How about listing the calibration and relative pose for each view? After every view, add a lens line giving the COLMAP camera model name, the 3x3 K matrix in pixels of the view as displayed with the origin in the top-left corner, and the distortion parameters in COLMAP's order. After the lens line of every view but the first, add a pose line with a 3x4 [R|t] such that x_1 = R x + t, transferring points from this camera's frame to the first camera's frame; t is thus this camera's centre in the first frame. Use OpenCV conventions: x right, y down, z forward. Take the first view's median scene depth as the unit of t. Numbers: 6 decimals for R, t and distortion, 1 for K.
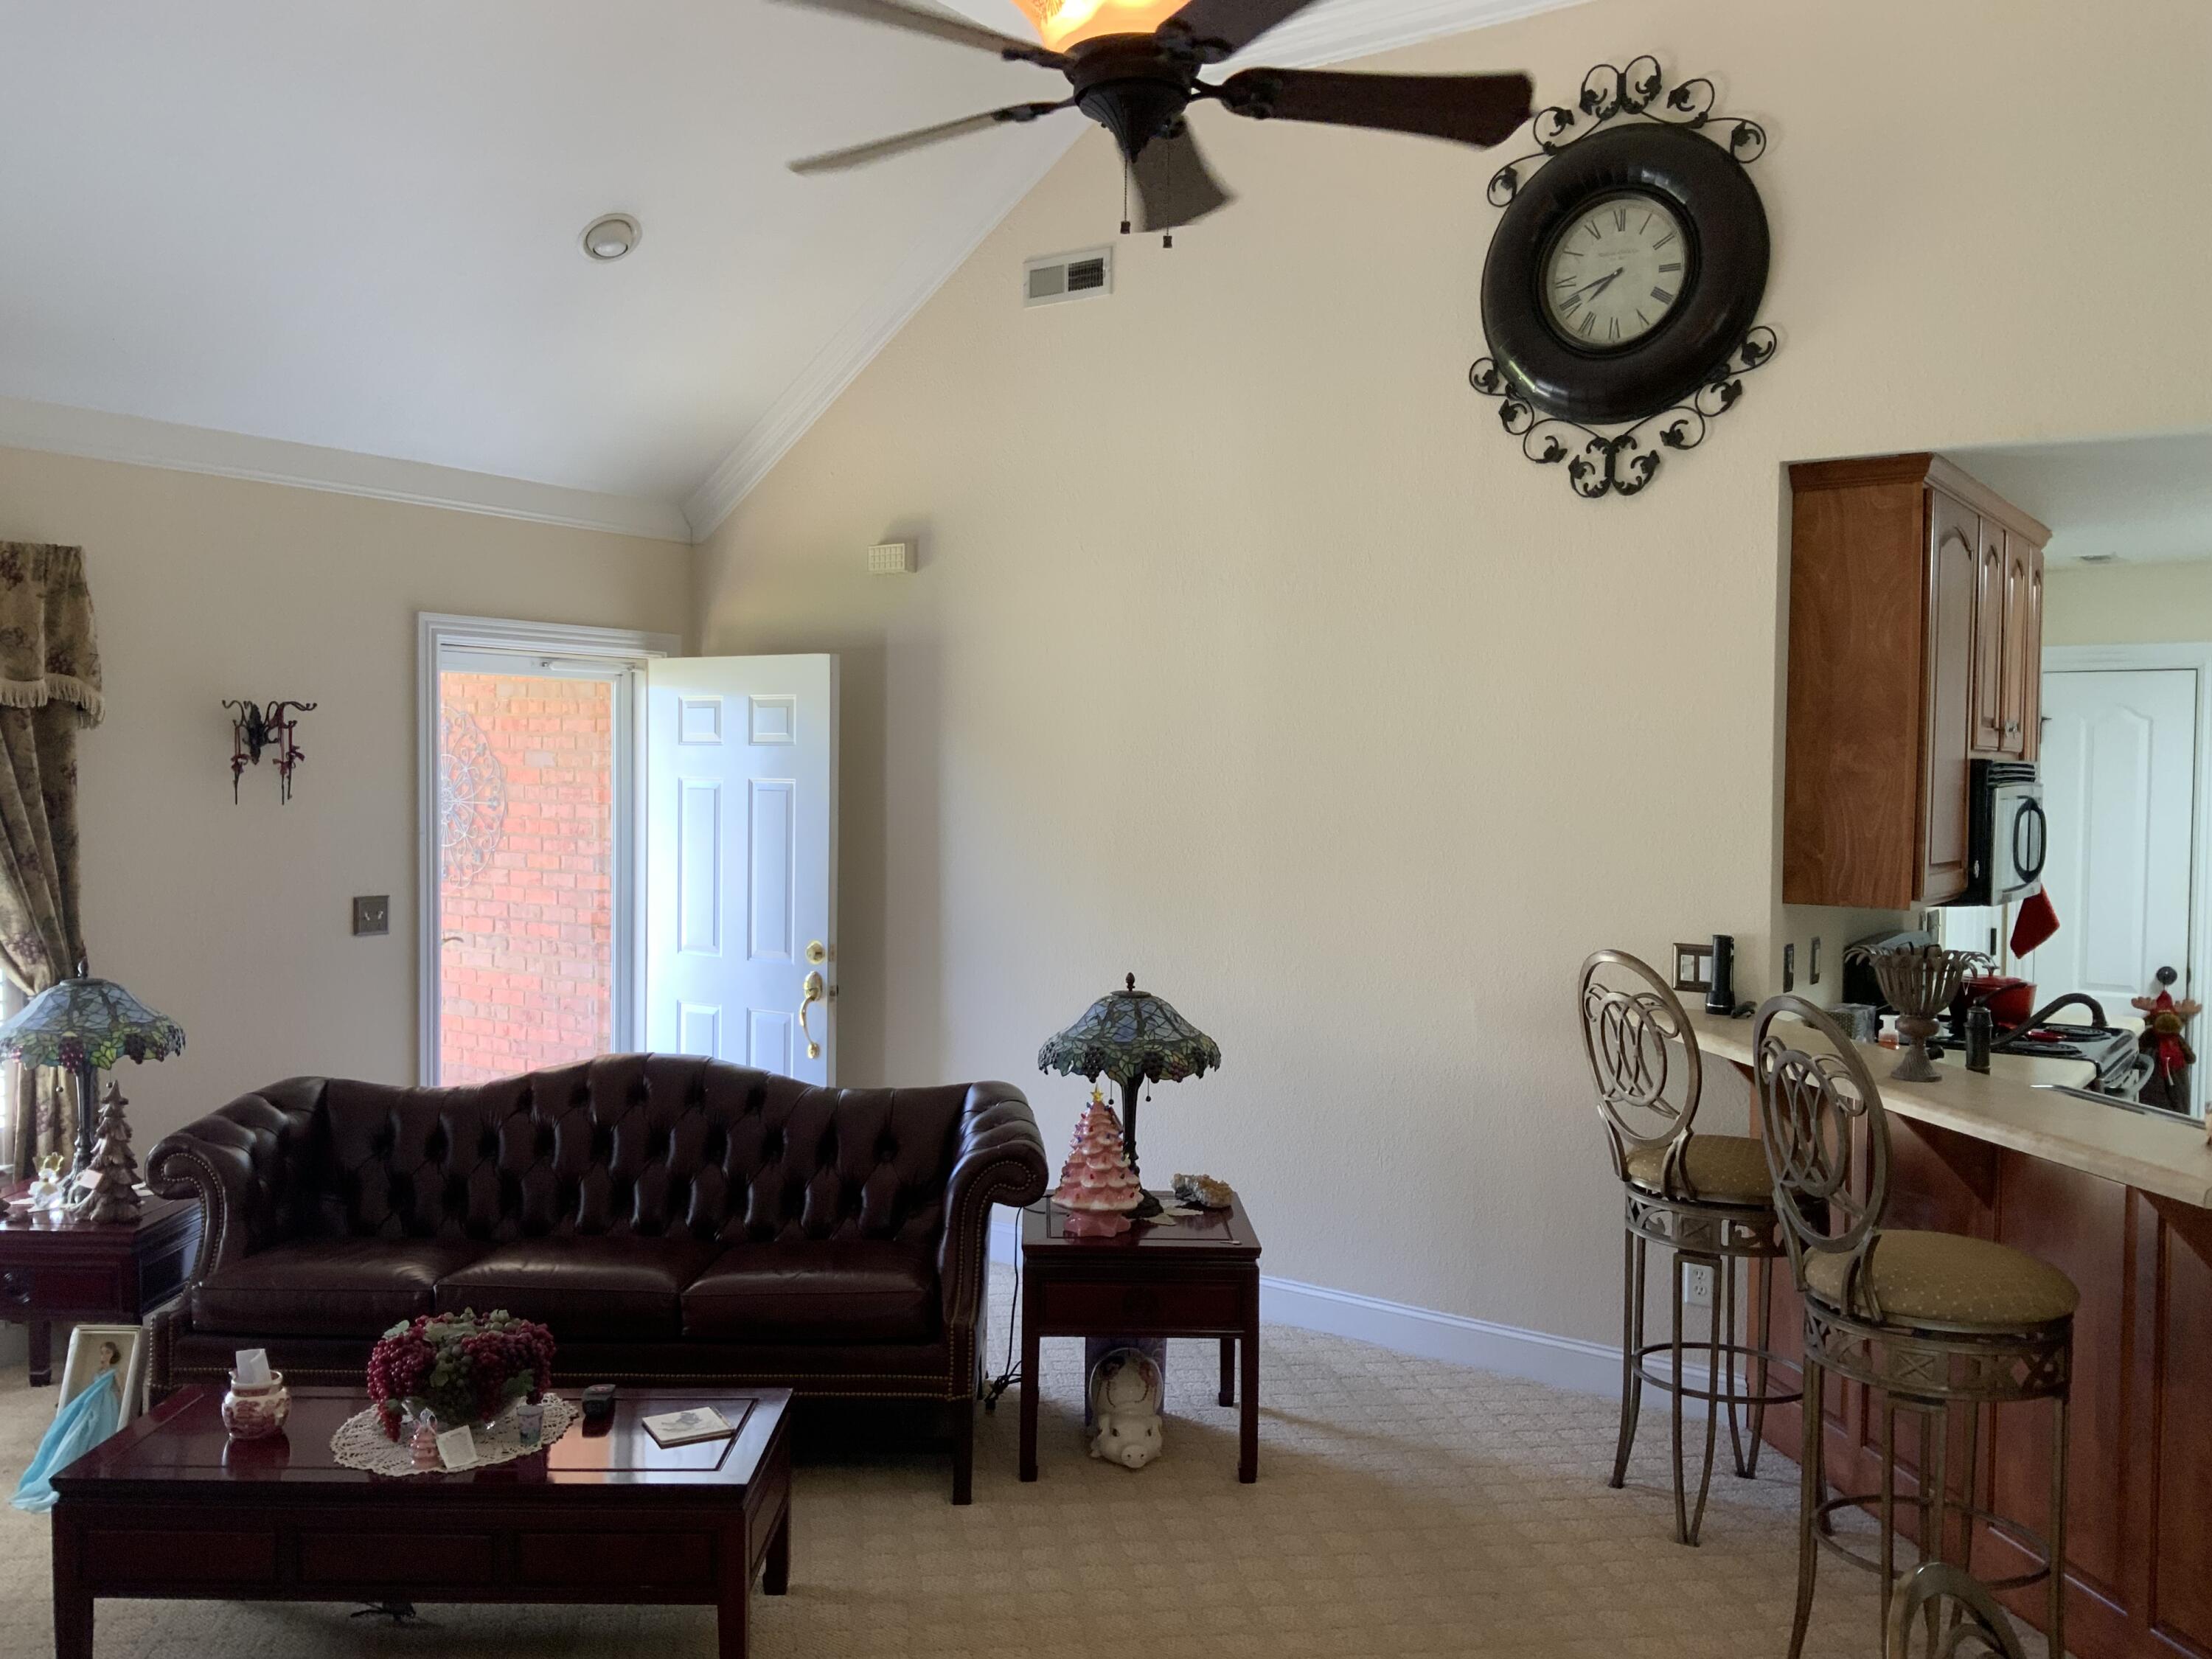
lens RADIAL K [[1839.7, 0, 1115.3], [0, 1839.7, 836.9], [0, 0, 1]] dist [0.077342, -0.135940]
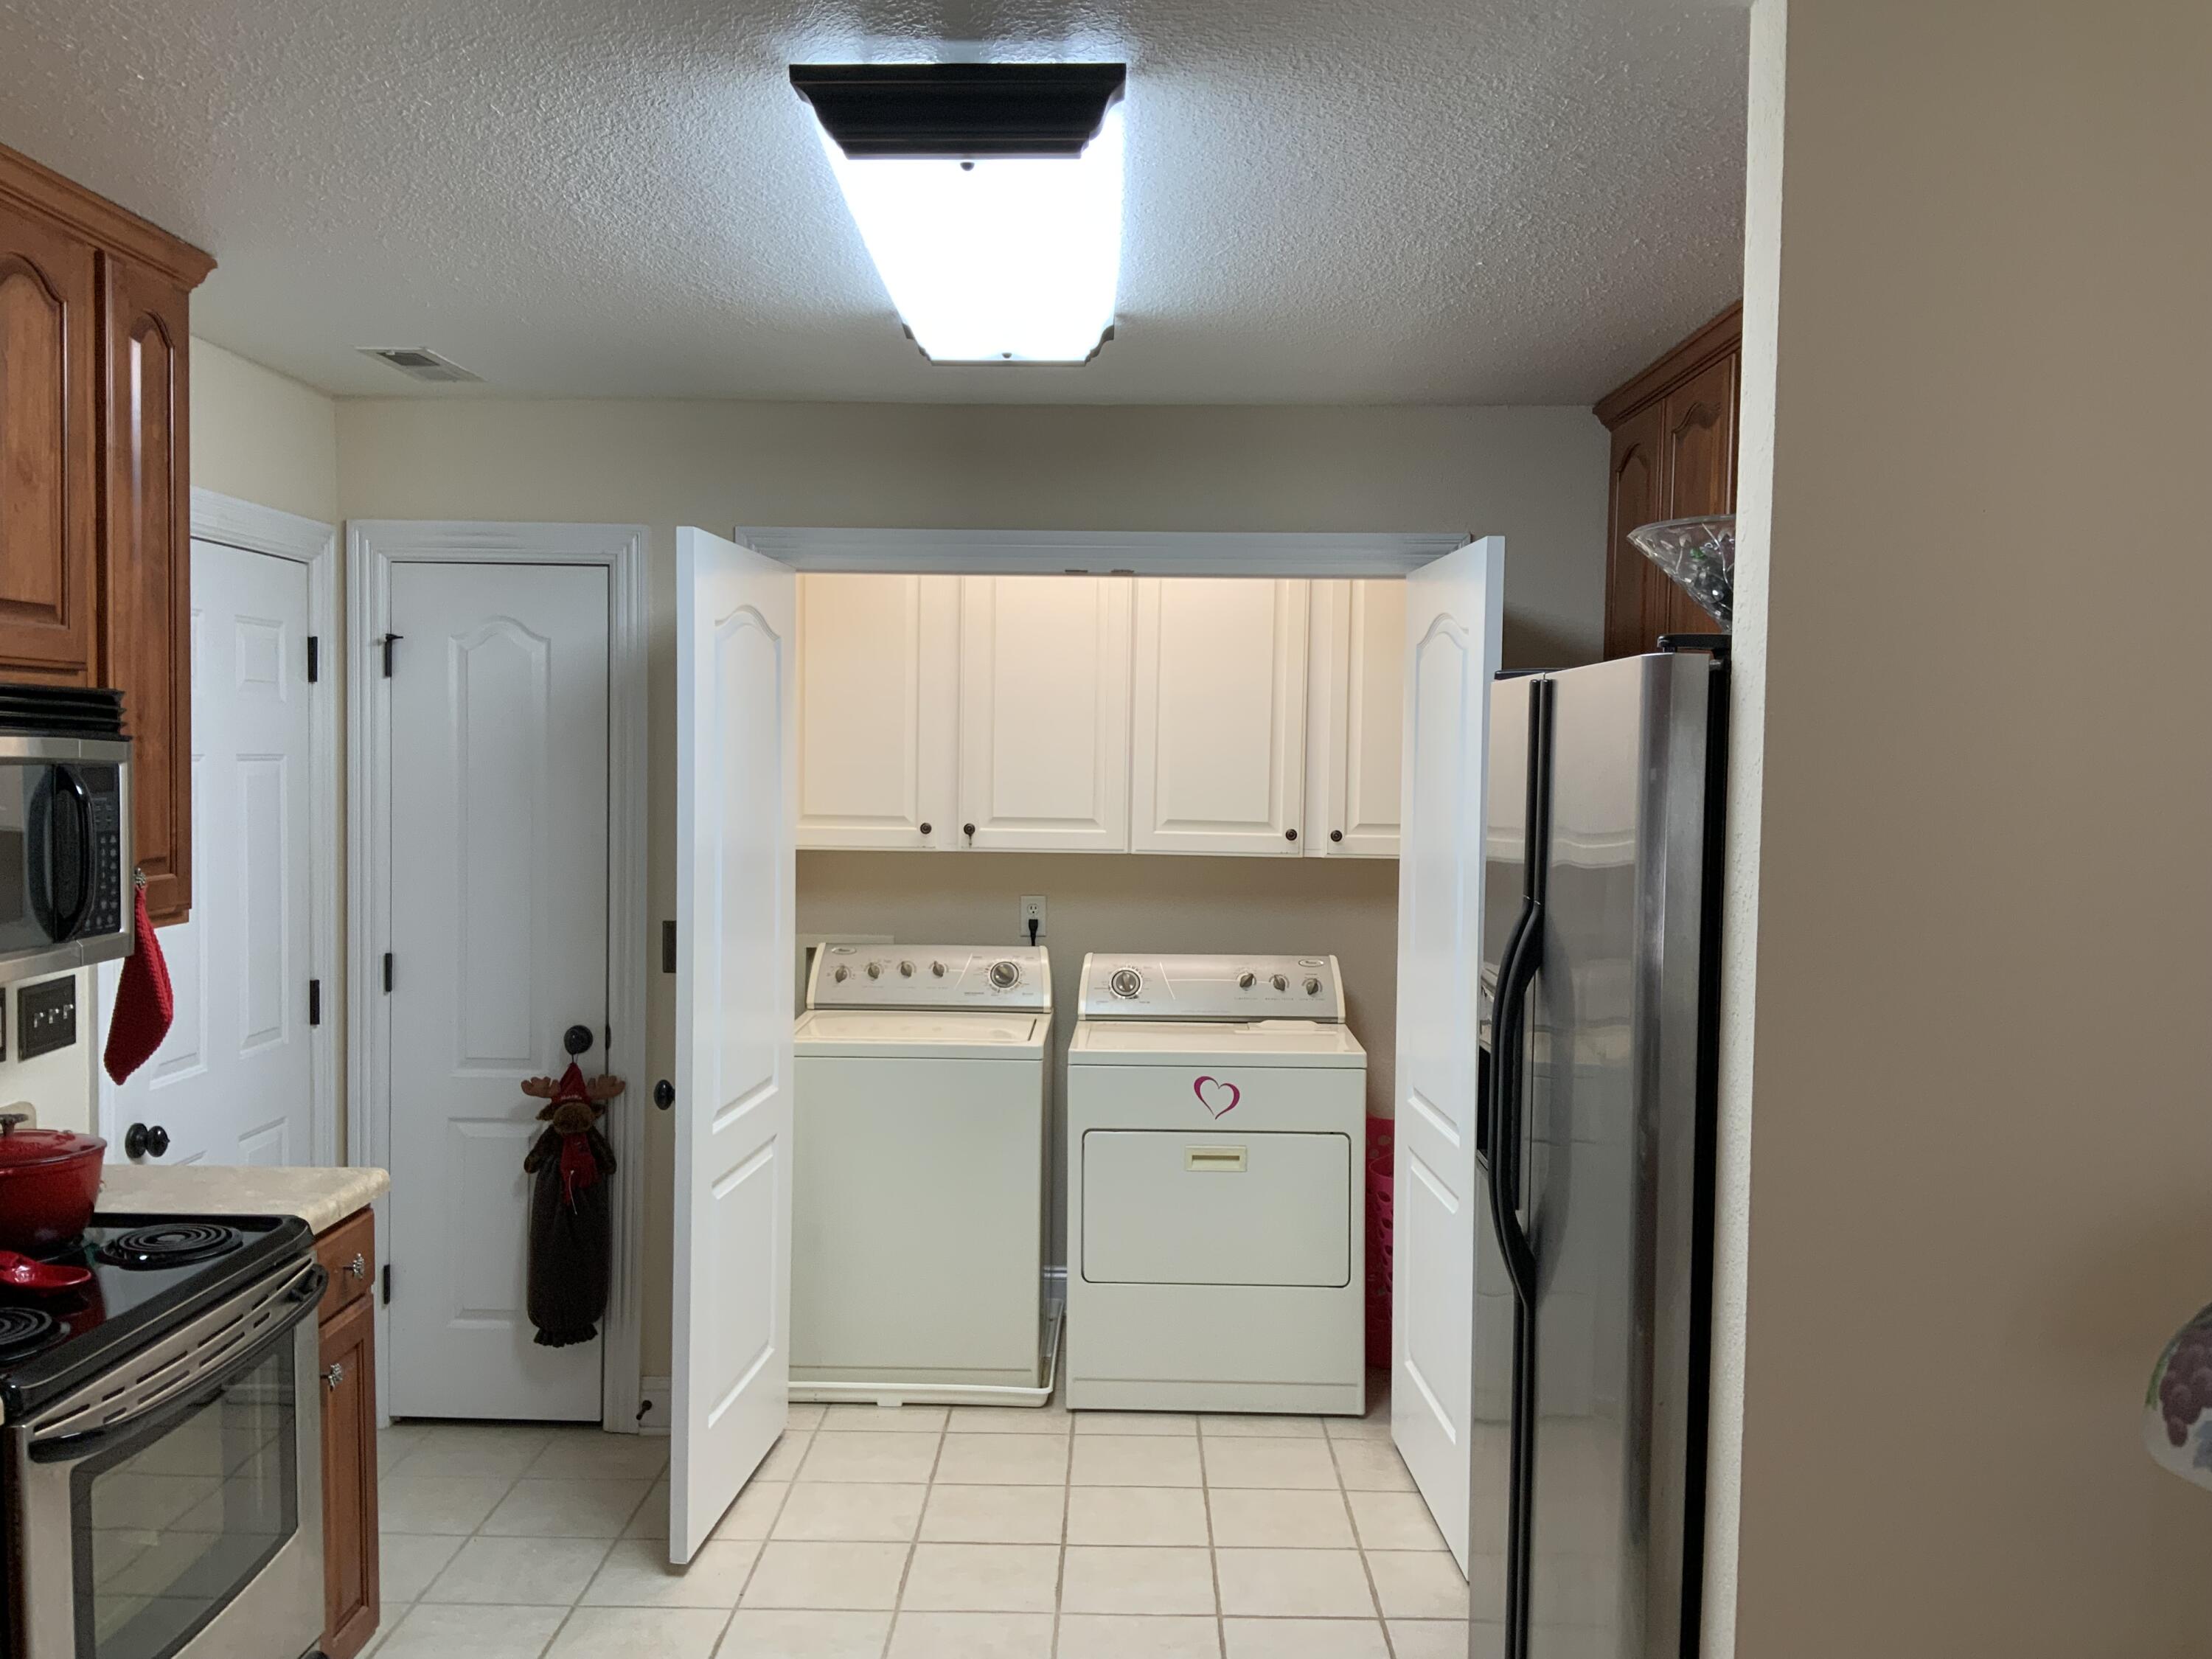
lens RADIAL K [[1839.7, 0, 1095.8], [0, 1839.7, 837.6], [0, 0, 1]] dist [0.077342, -0.135940]
pose [[0.829478, -0.022187, 0.558098, 0.484787], [0.012610, 0.999700, 0.021001, -0.008971], [-0.558397, -0.010382, 0.829509, 0.498964]]
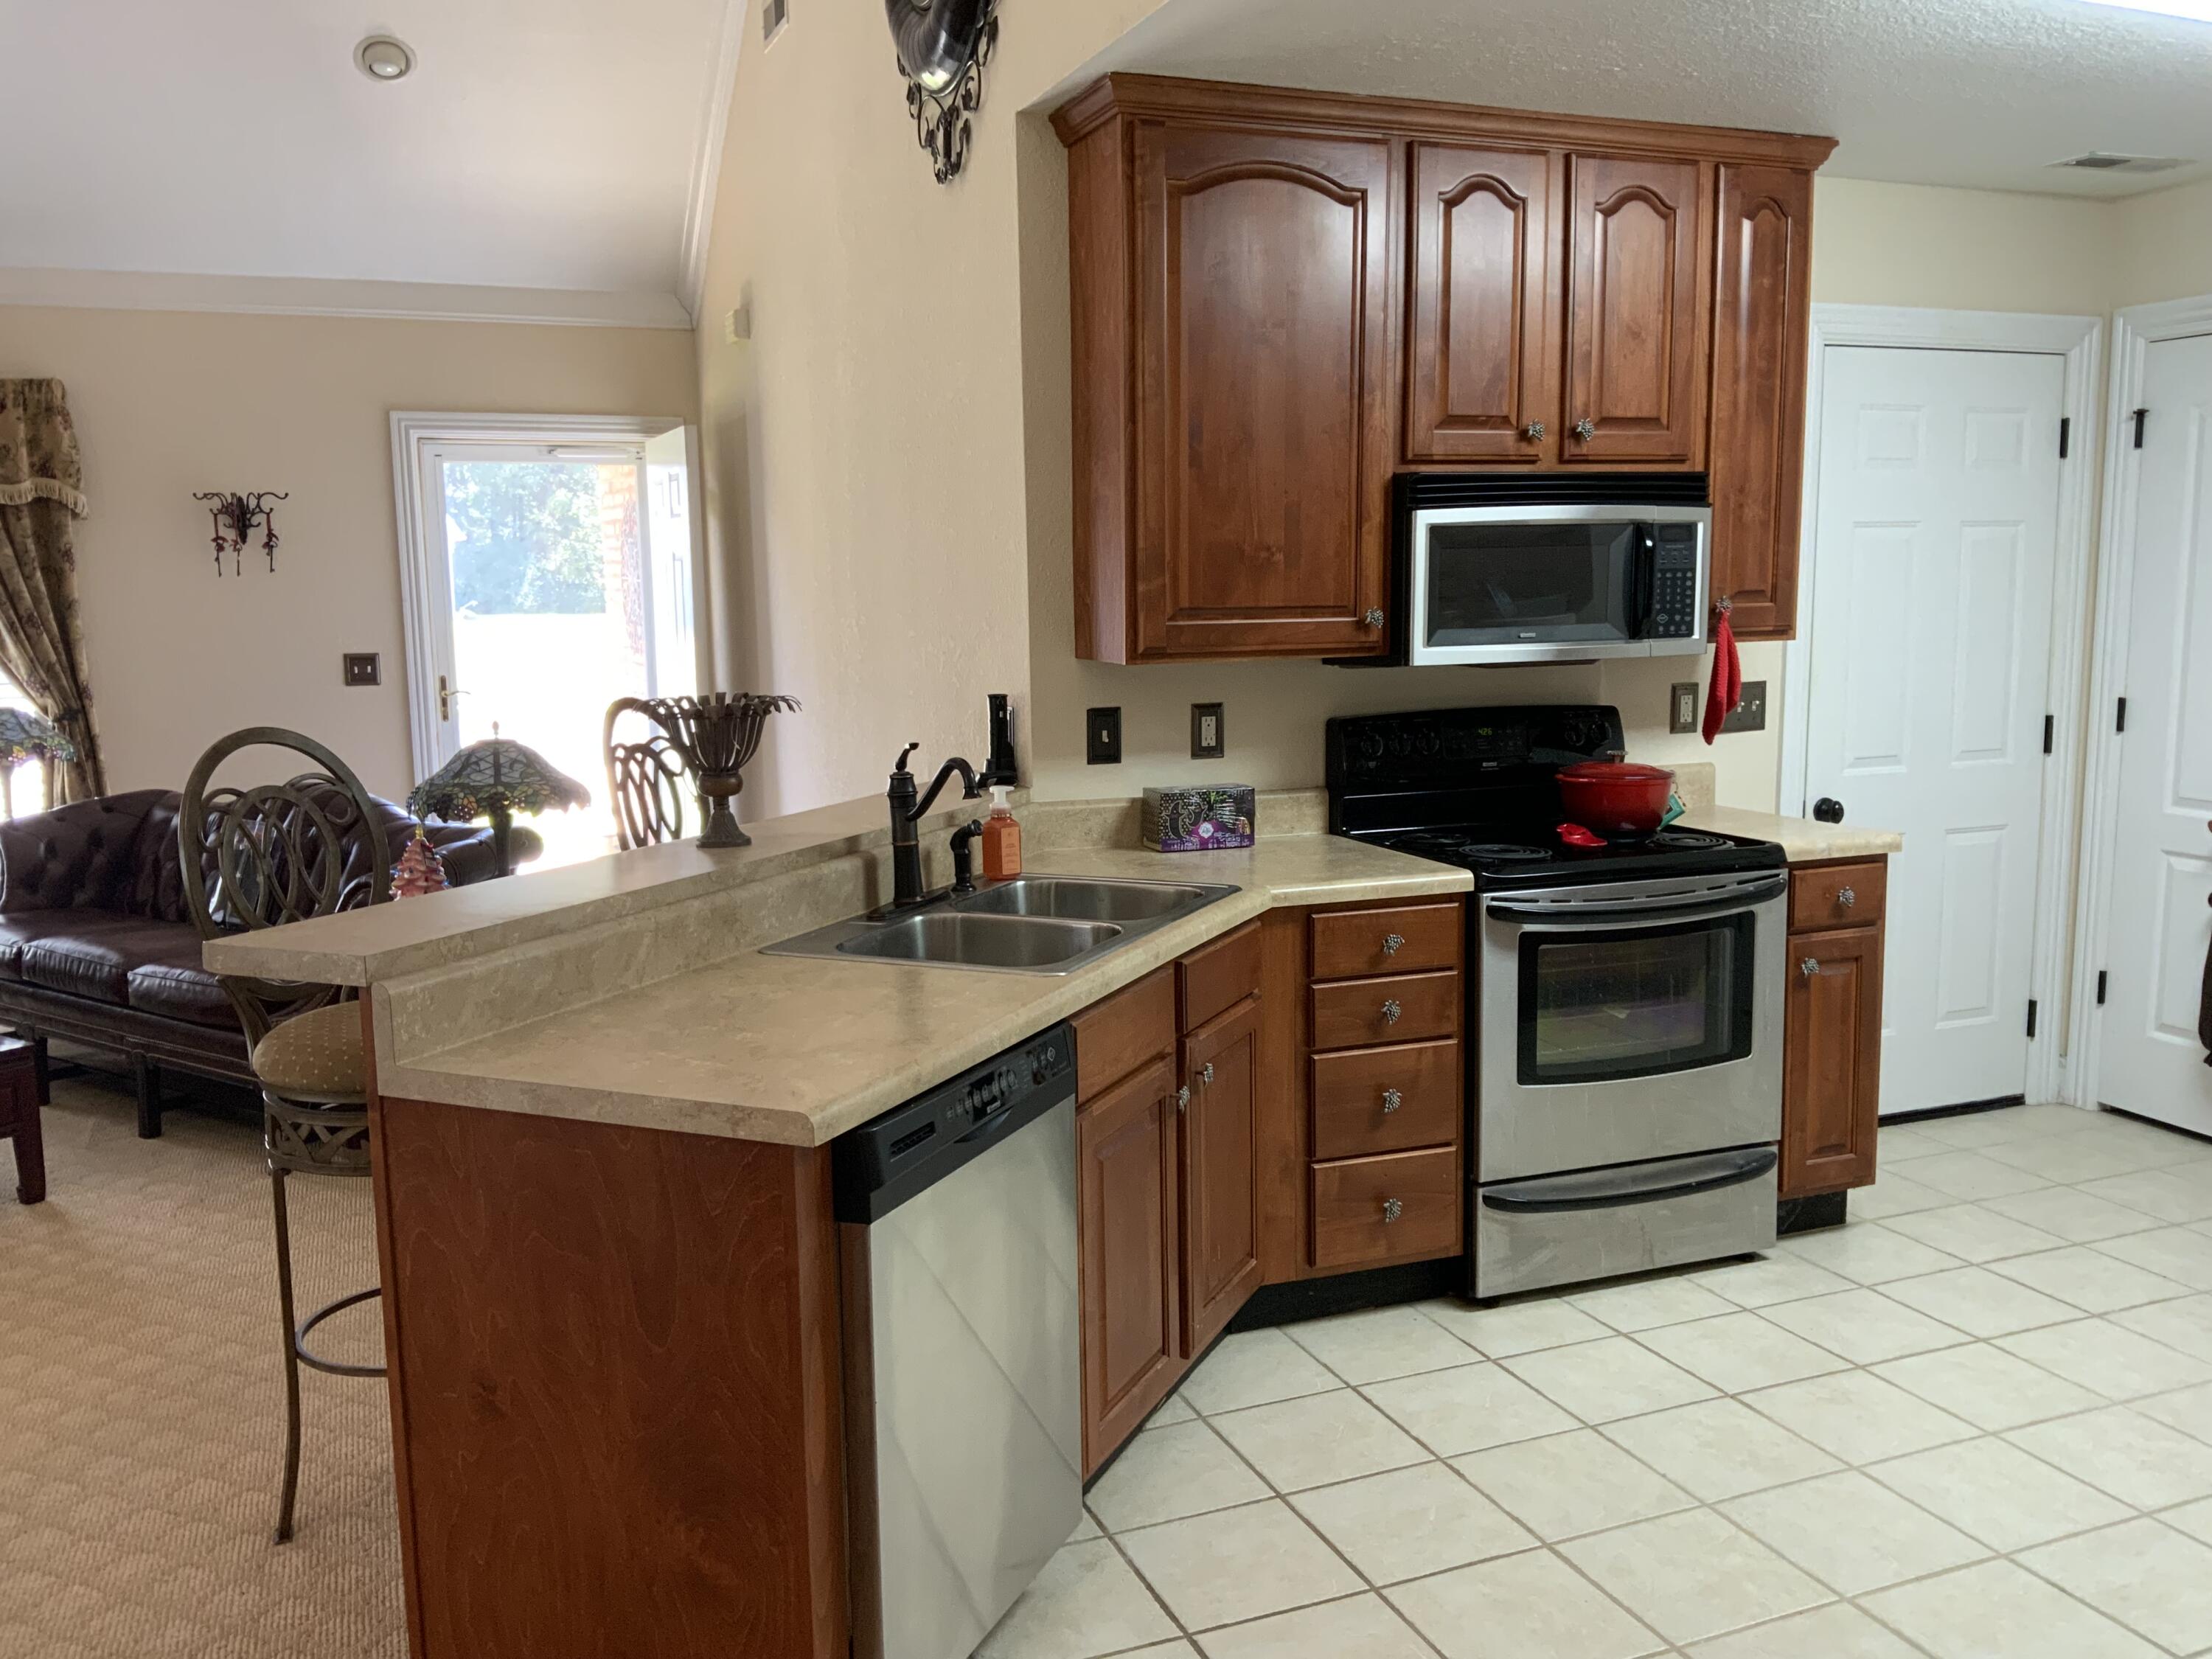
lens RADIAL K [[1839.7, 0, 1101.0], [0, 1839.7, 837.4], [0, 0, 1]] dist [0.077342, -0.135940]
pose [[0.835860, 0.056674, -0.546010, 0.782233], [0.002132, 0.994314, 0.106470, 0.026853], [0.548939, -0.090158, 0.830986, 0.288388]]
